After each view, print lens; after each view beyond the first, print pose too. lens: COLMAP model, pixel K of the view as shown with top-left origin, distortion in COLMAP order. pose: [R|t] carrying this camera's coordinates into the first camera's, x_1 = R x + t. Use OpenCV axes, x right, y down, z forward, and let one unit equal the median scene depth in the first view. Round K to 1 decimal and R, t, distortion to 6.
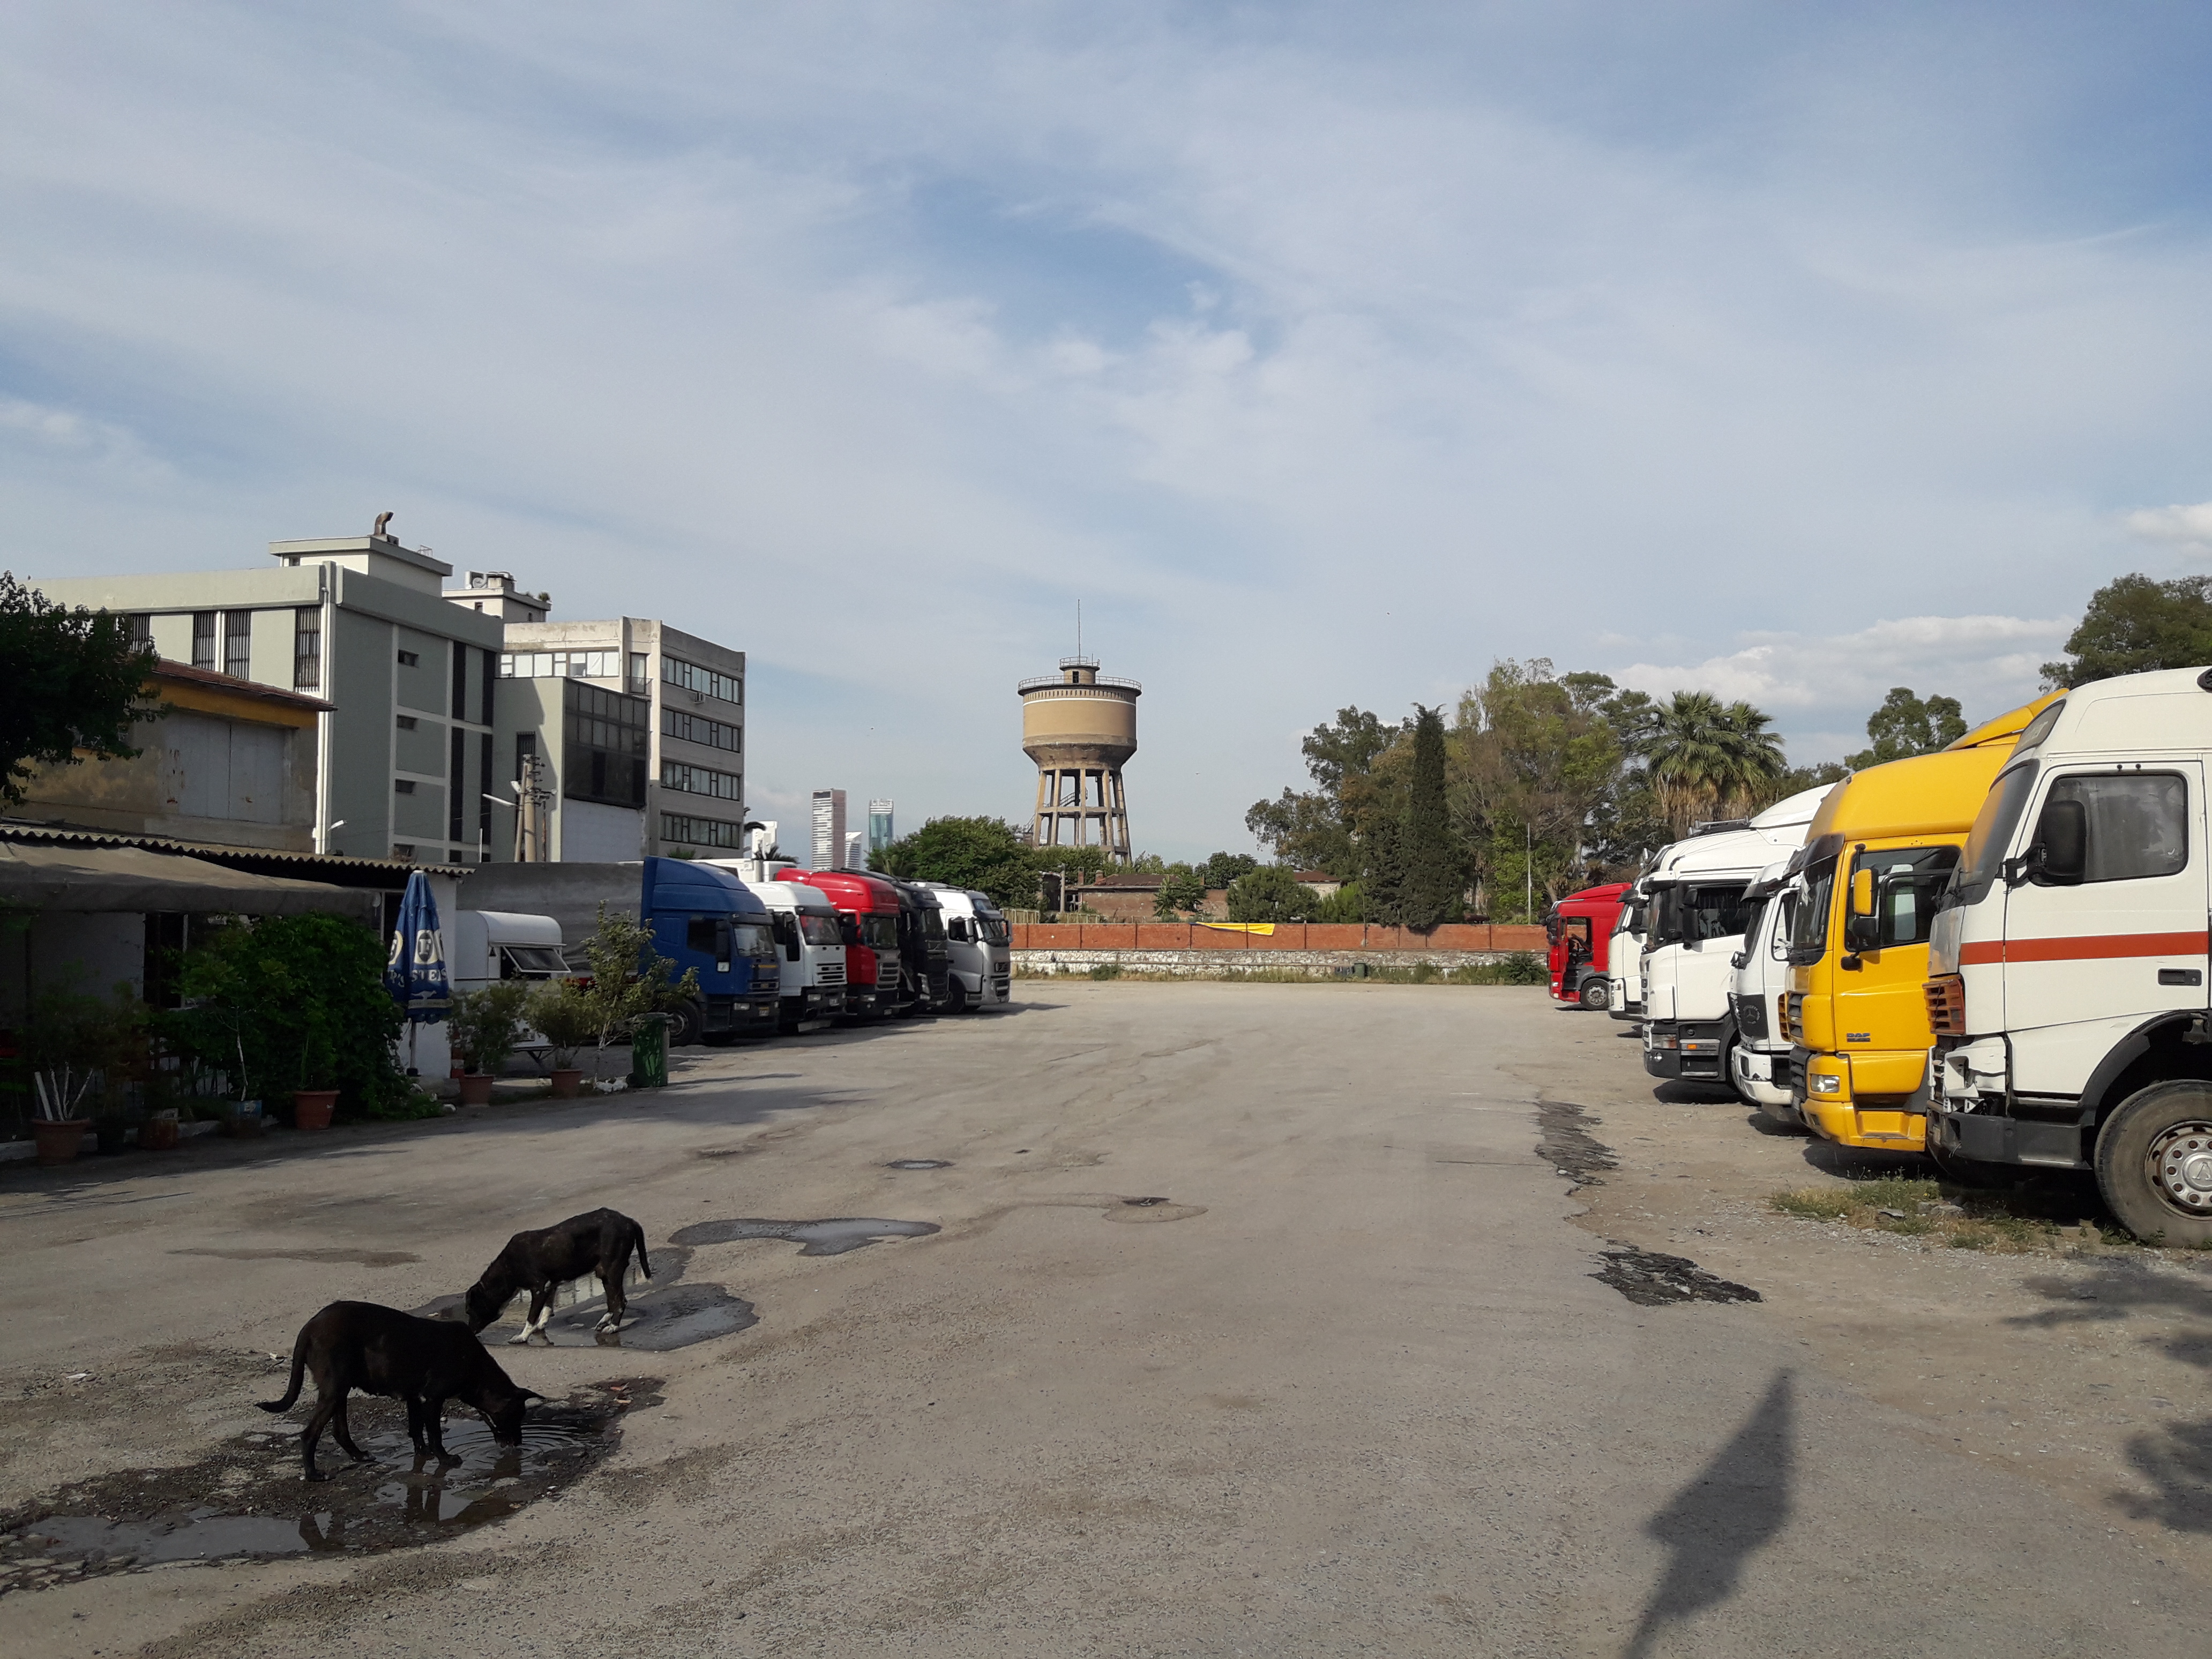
lens RADIAL K [[1826.6, 0, 1105.6], [0, 1826.6, 842.6], [0, 0, 1]] dist [0.003874, -0.050291]
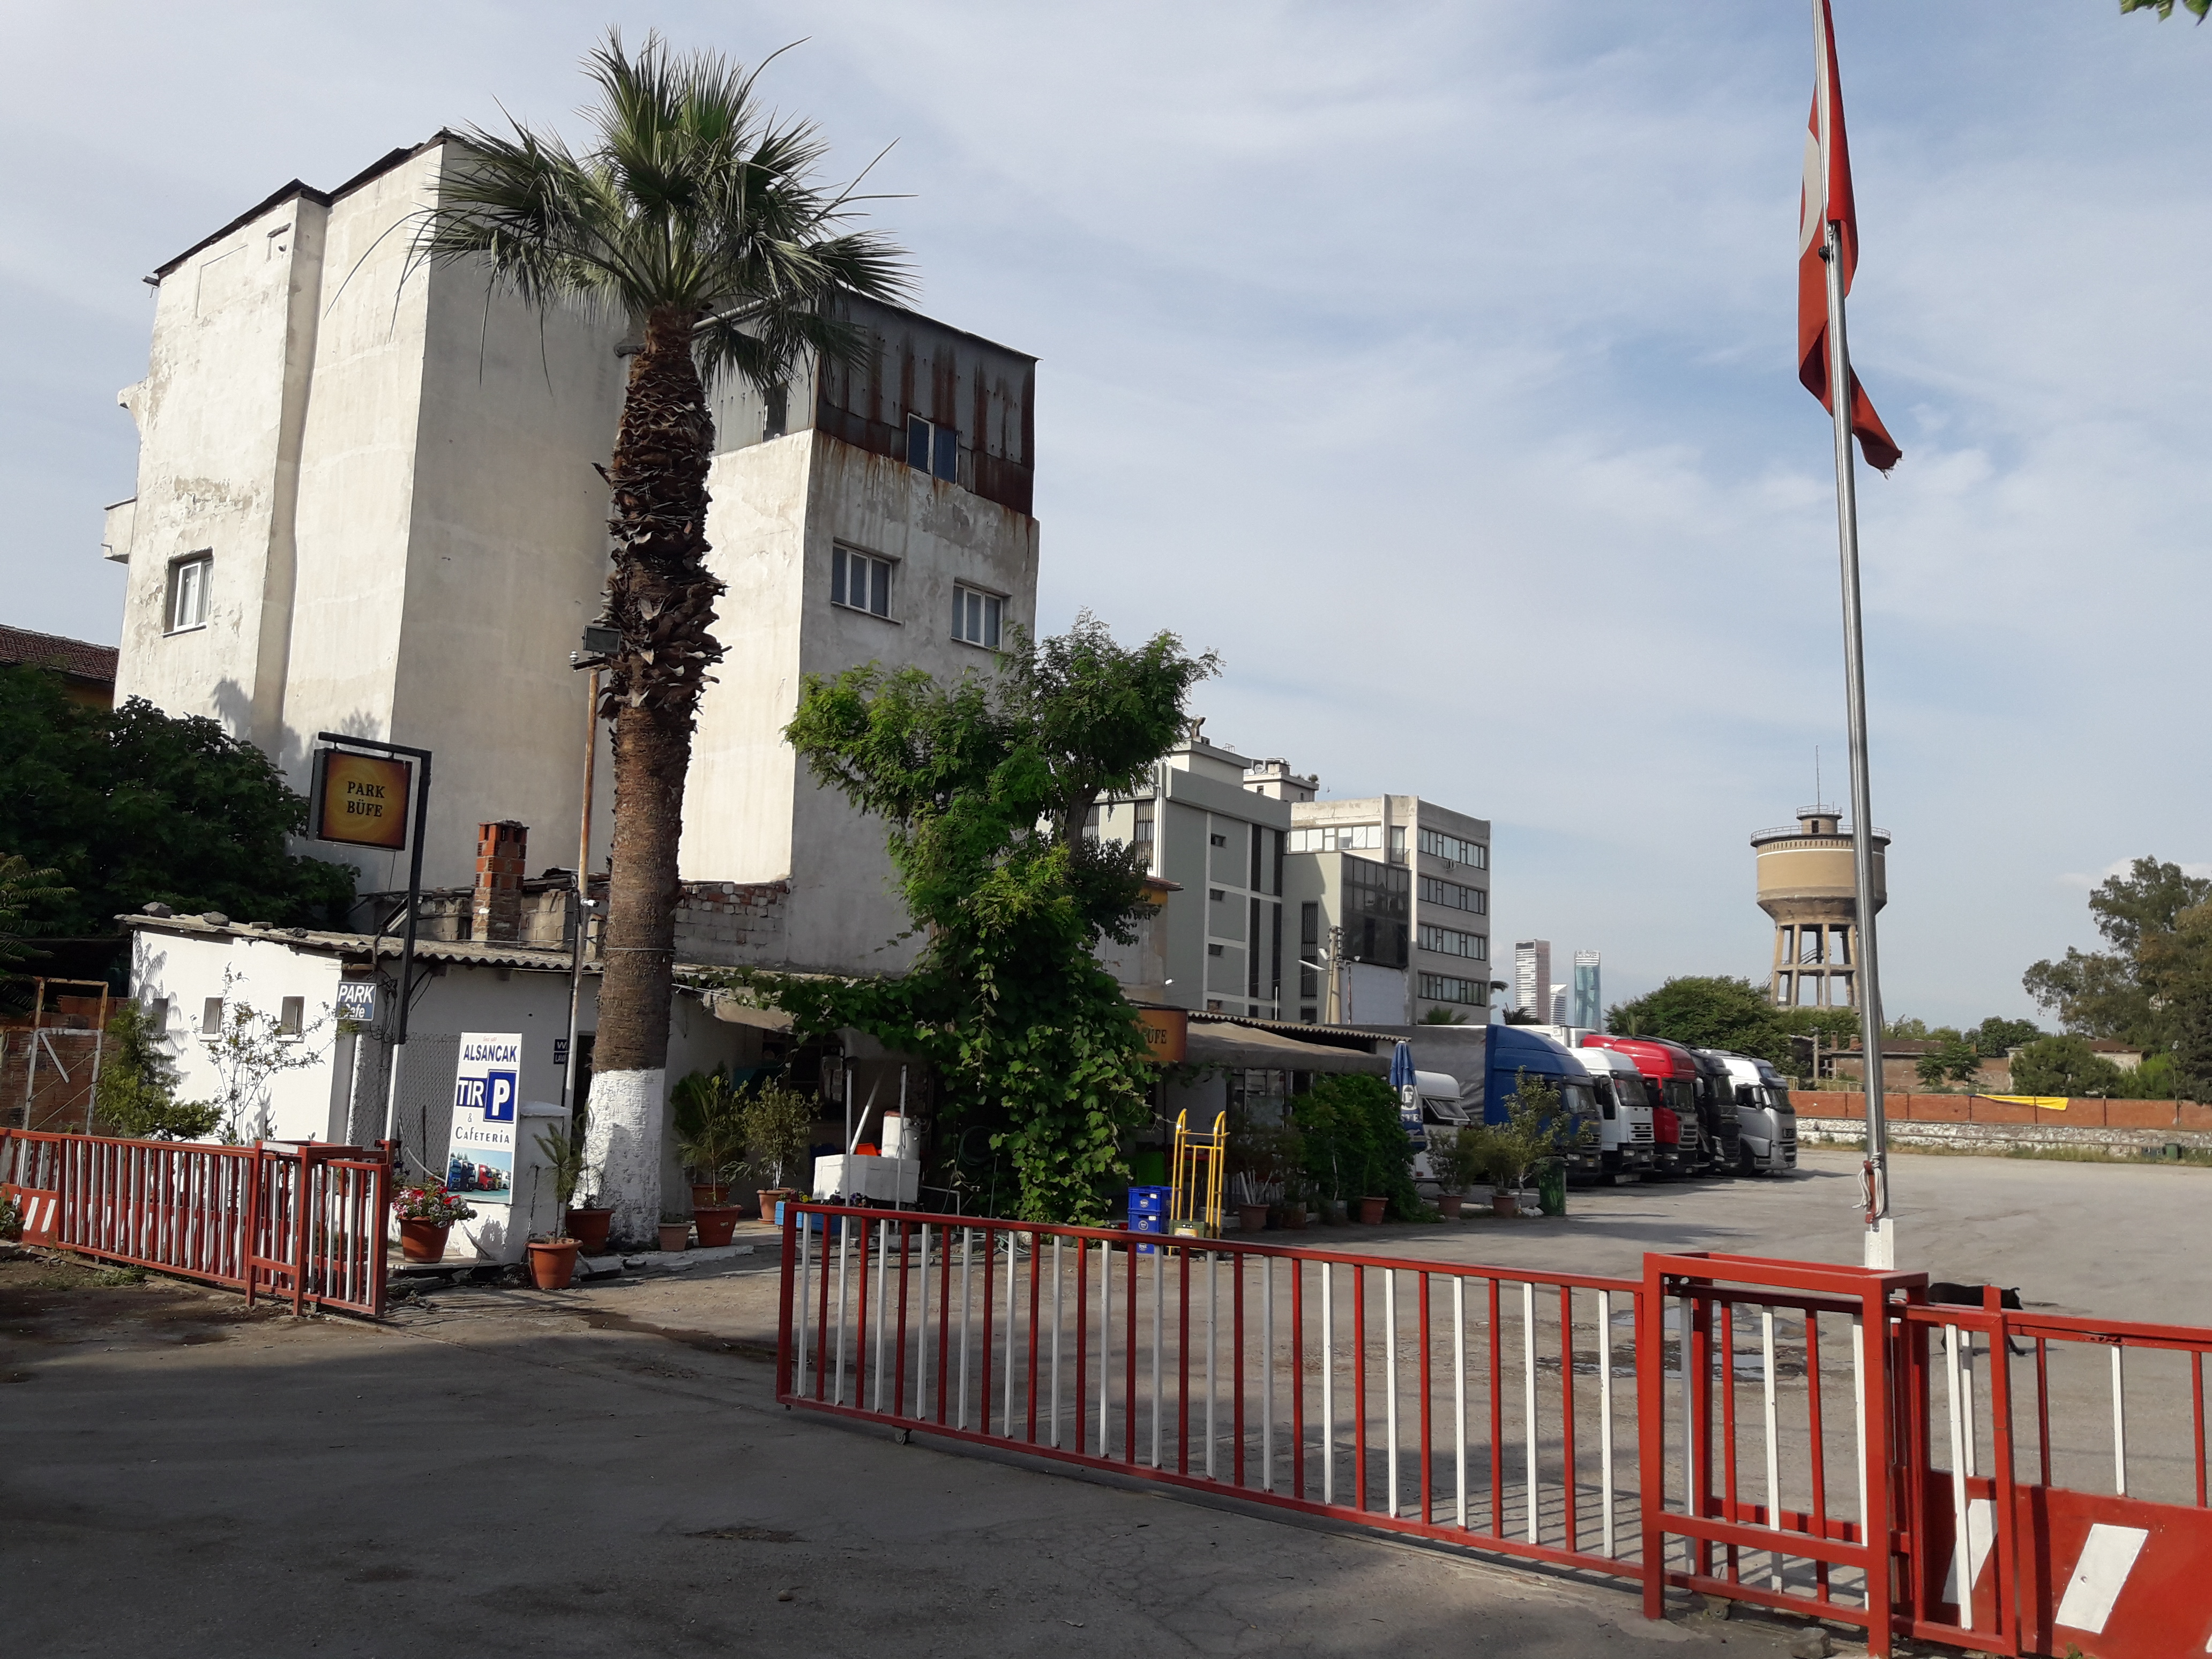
lens RADIAL K [[1775.8, 0, 987.3], [0, 1775.8, 741.5], [0, 0, 1]] dist [-0.006156, -0.081654]
pose [[0.900057, -0.040732, -0.433864, -0.012815], [-0.020685, 0.990506, -0.135902, -0.004161], [0.435281, 0.131294, 0.890670, -0.071918]]
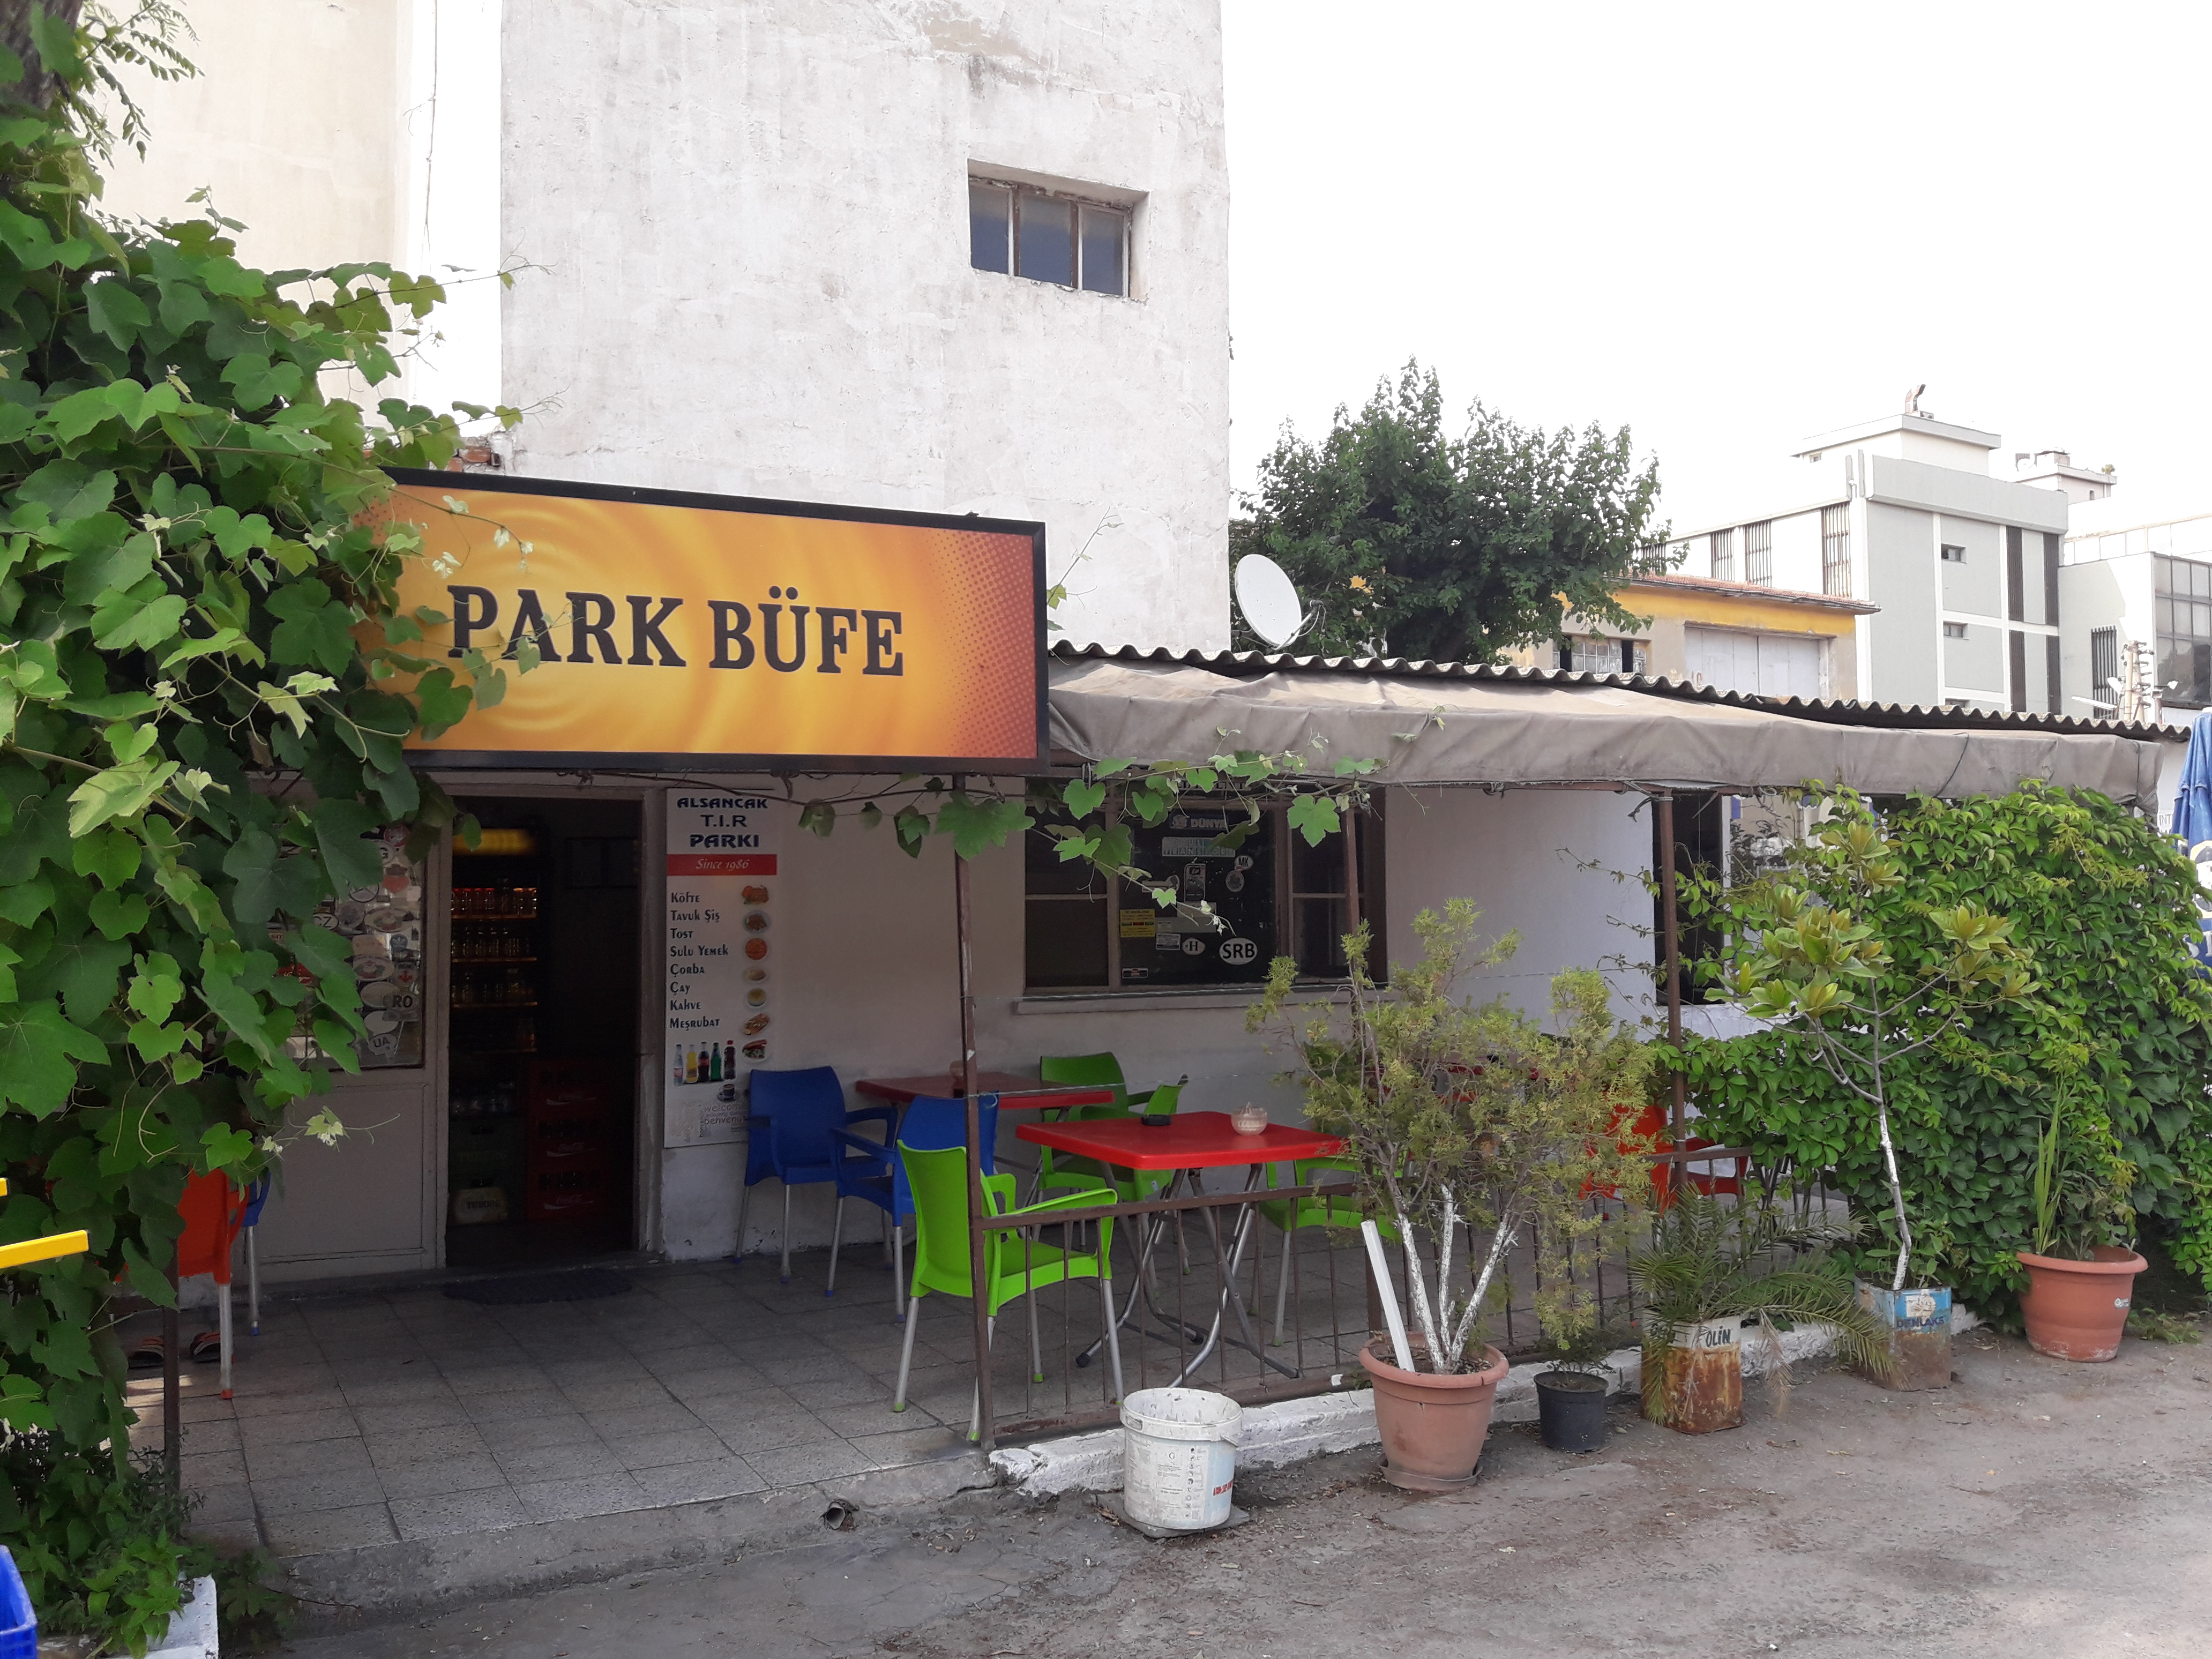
lens RADIAL K [[1826.6, 0, 1105.6], [0, 1826.6, 842.6], [0, 0, 1]] dist [0.003874, -0.050291]
pose [[0.702984, -0.033140, -0.710433, -0.048865], [0.052204, 0.998624, 0.005073, 0.006211], [0.709287, -0.040653, 0.703747, 0.095655]]
